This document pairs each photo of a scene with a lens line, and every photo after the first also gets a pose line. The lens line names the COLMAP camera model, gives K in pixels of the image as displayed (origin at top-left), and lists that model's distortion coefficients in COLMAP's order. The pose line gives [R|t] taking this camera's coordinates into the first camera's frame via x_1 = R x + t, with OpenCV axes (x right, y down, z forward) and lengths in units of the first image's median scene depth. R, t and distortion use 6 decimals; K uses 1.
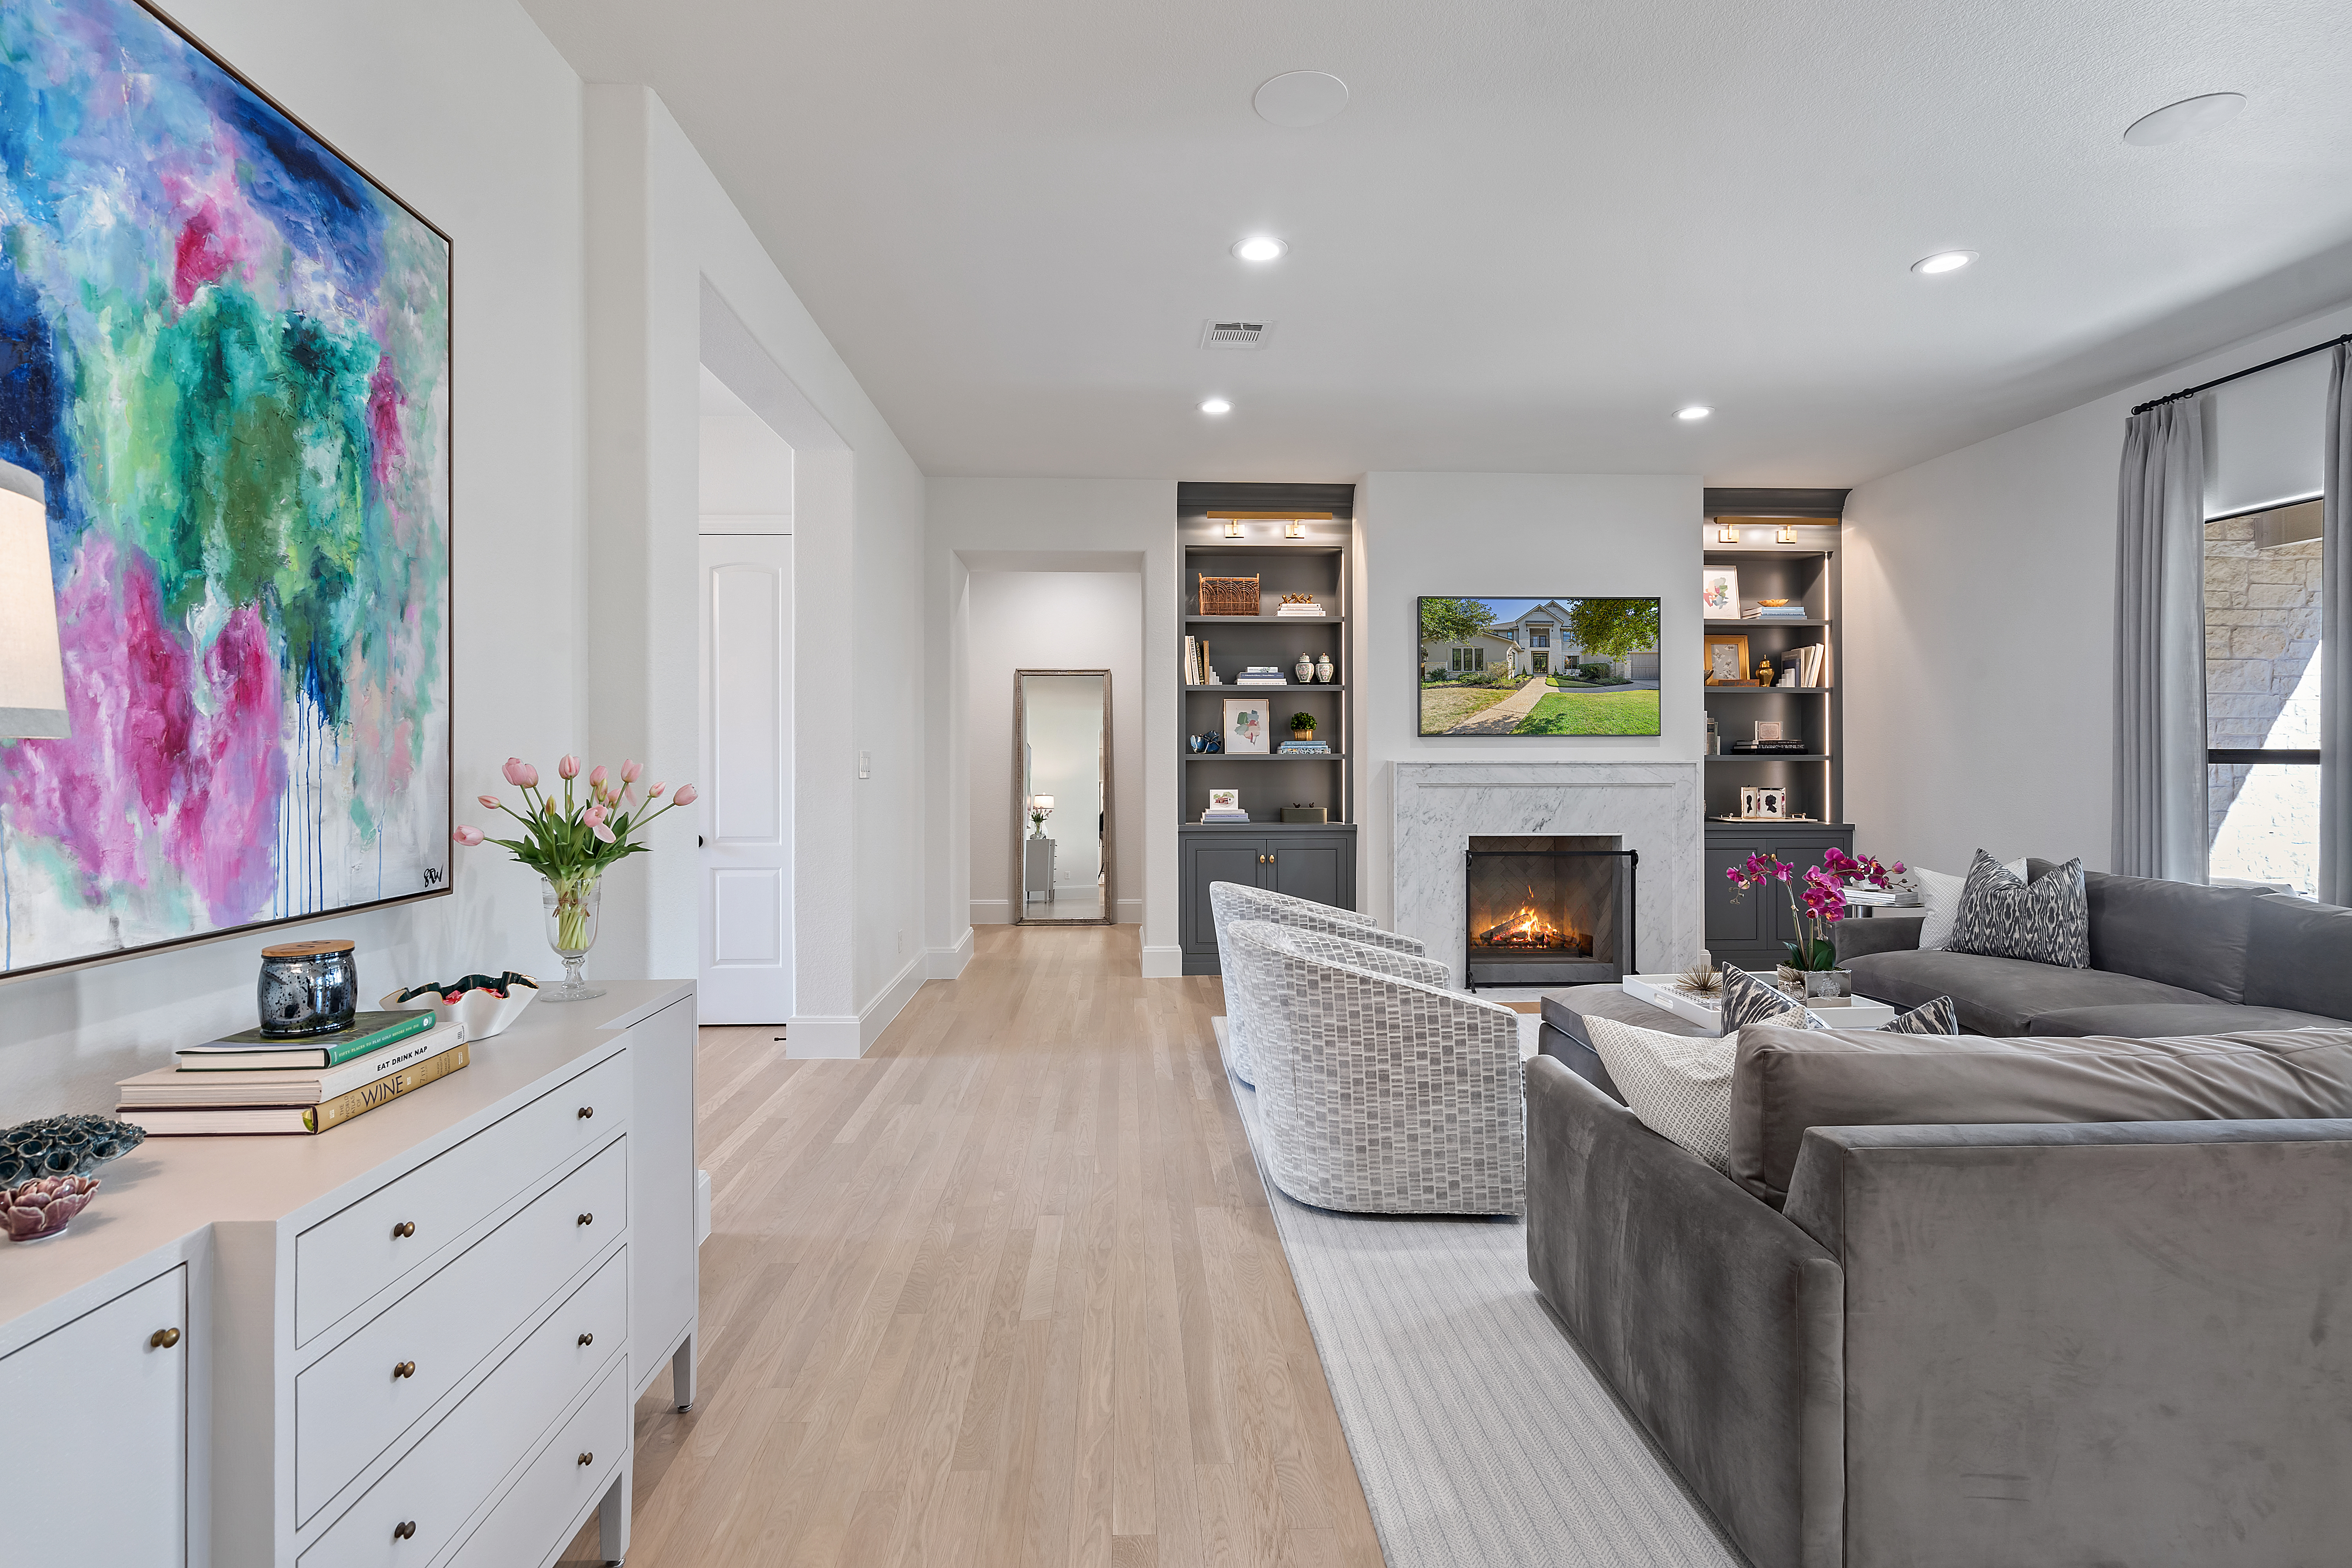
lens RADIAL K [[1082.8, 0, 1185.9], [0, 1082.8, 762.7], [0, 0, 1]] dist [-0.002631, 0.000976]
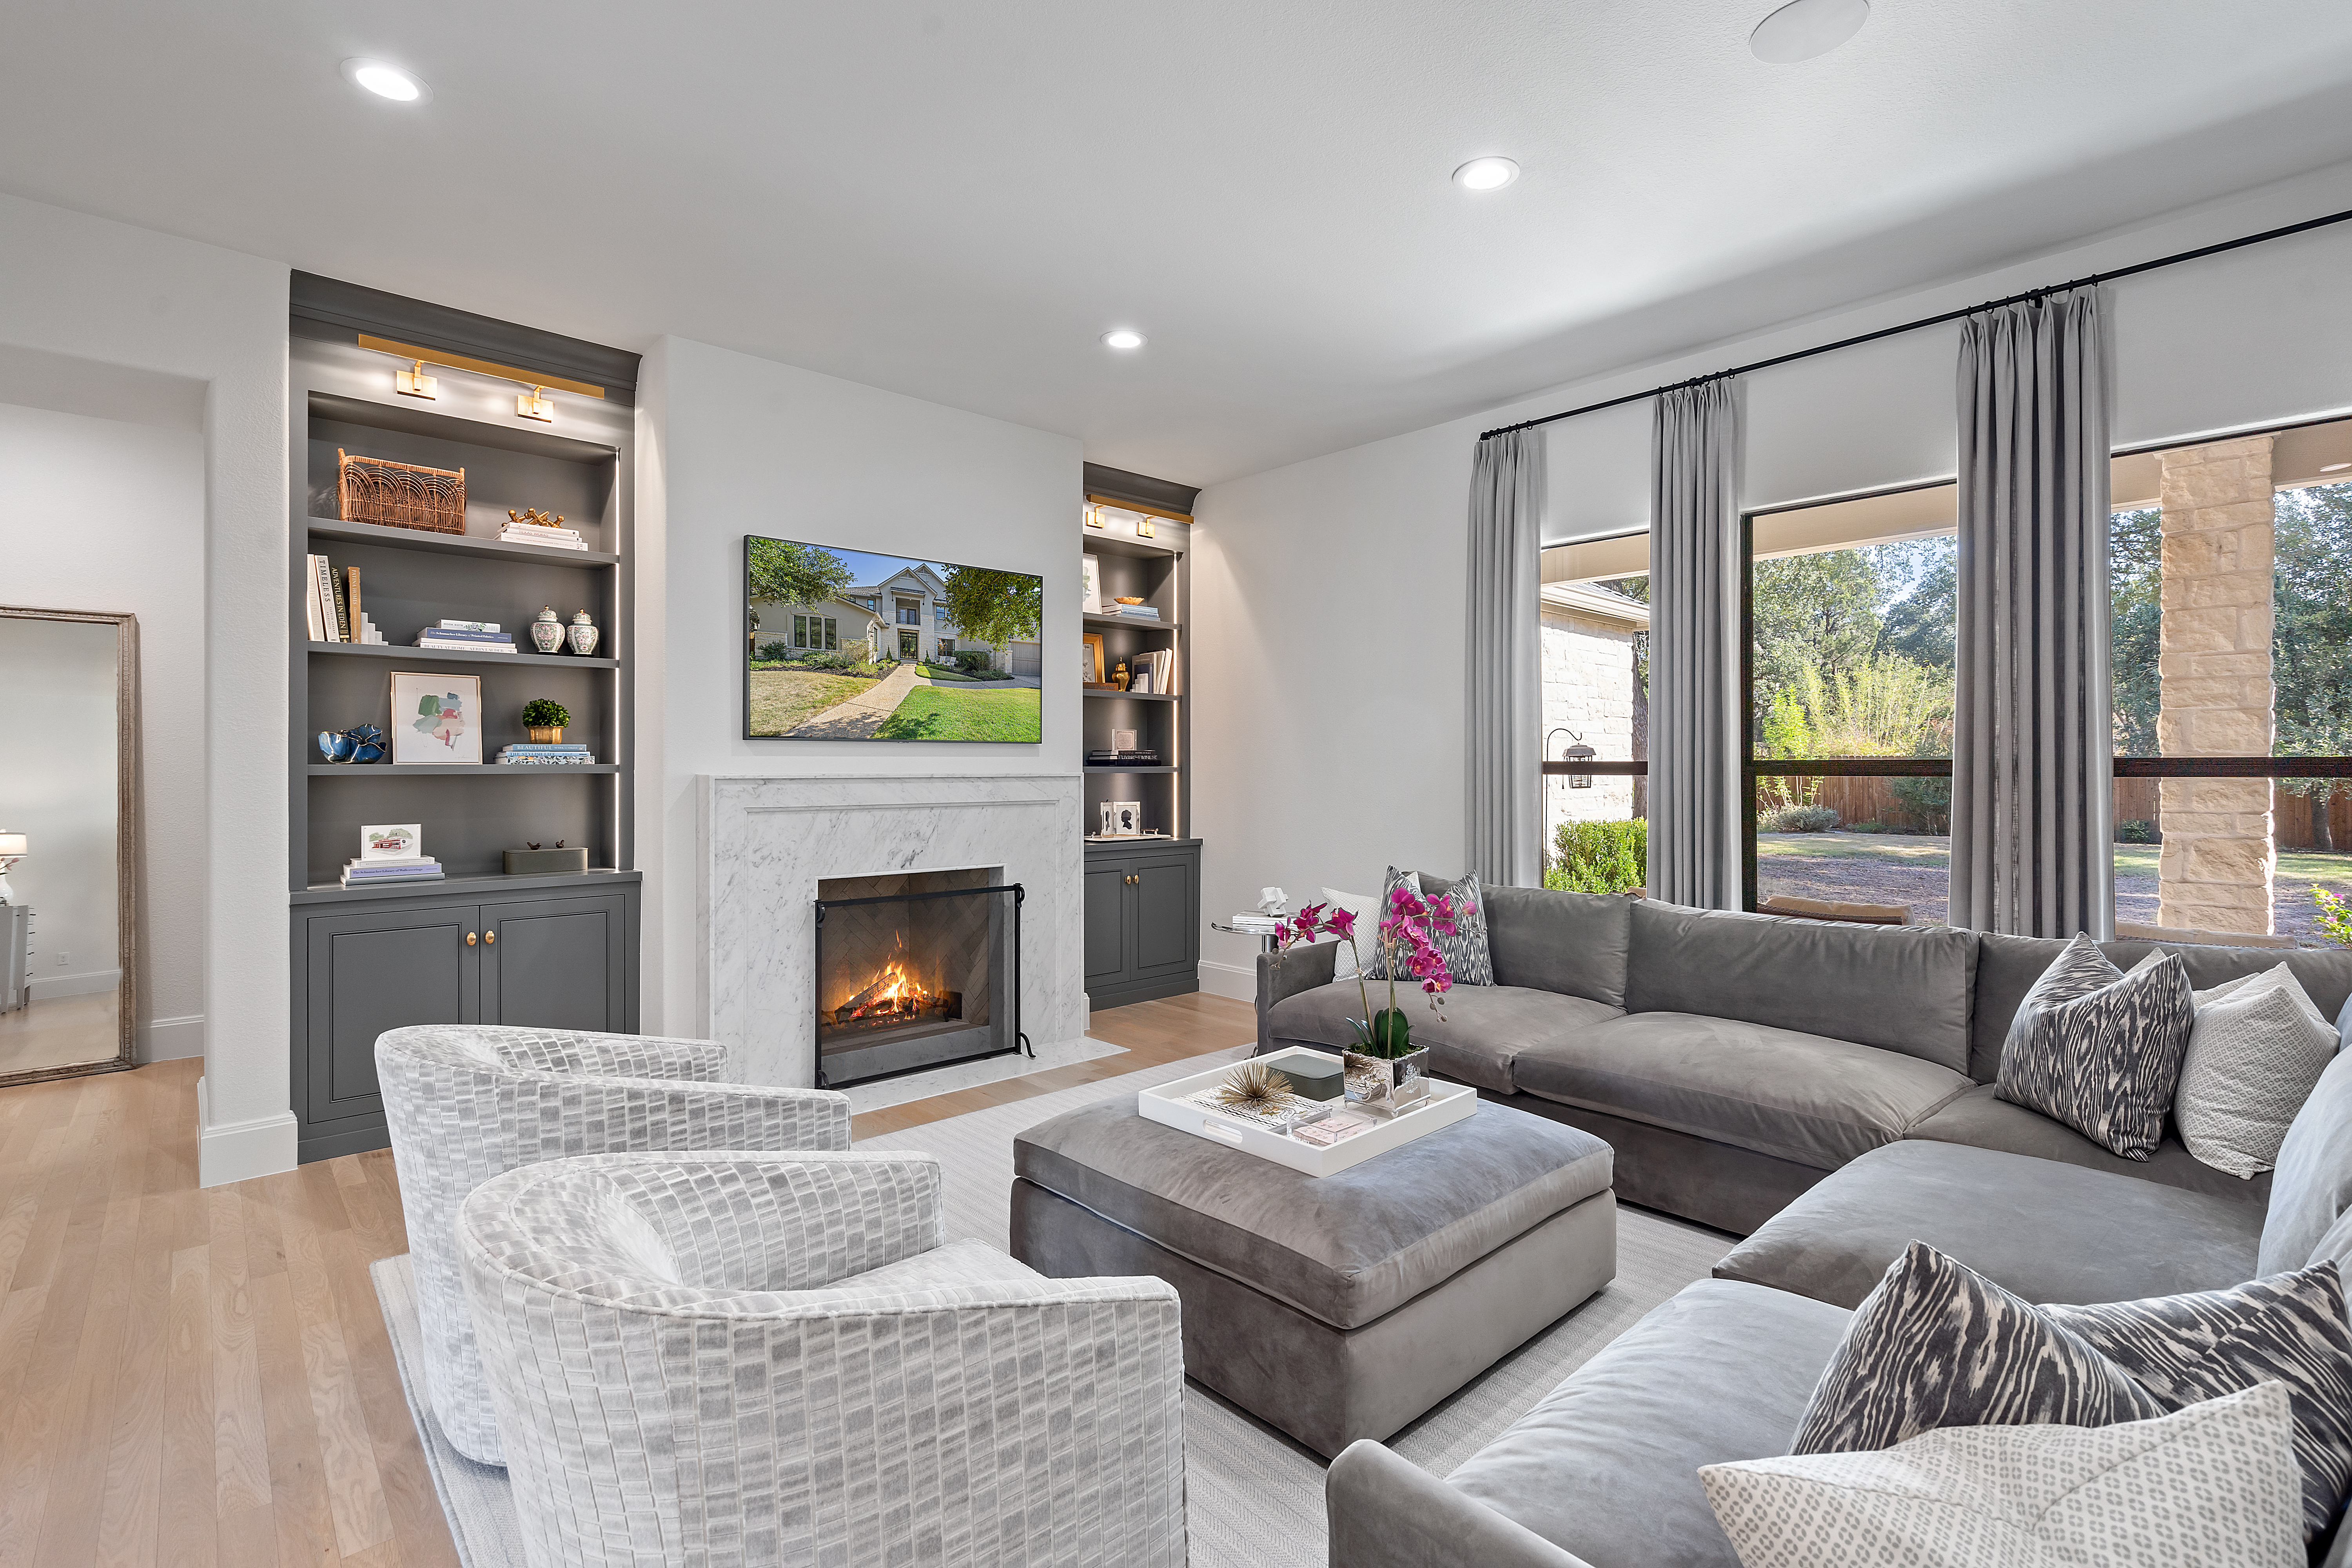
lens RADIAL K [[1082.8, 0, 1185.9], [0, 1082.8, 762.7], [0, 0, 1]] dist [-0.002631, 0.000976]
pose [[0.775365, 0.002552, 0.631509, -0.001303], [0.004039, 0.999951, -0.009001, -0.002005], [-0.631501, 0.009530, 0.775317, 0.283042]]
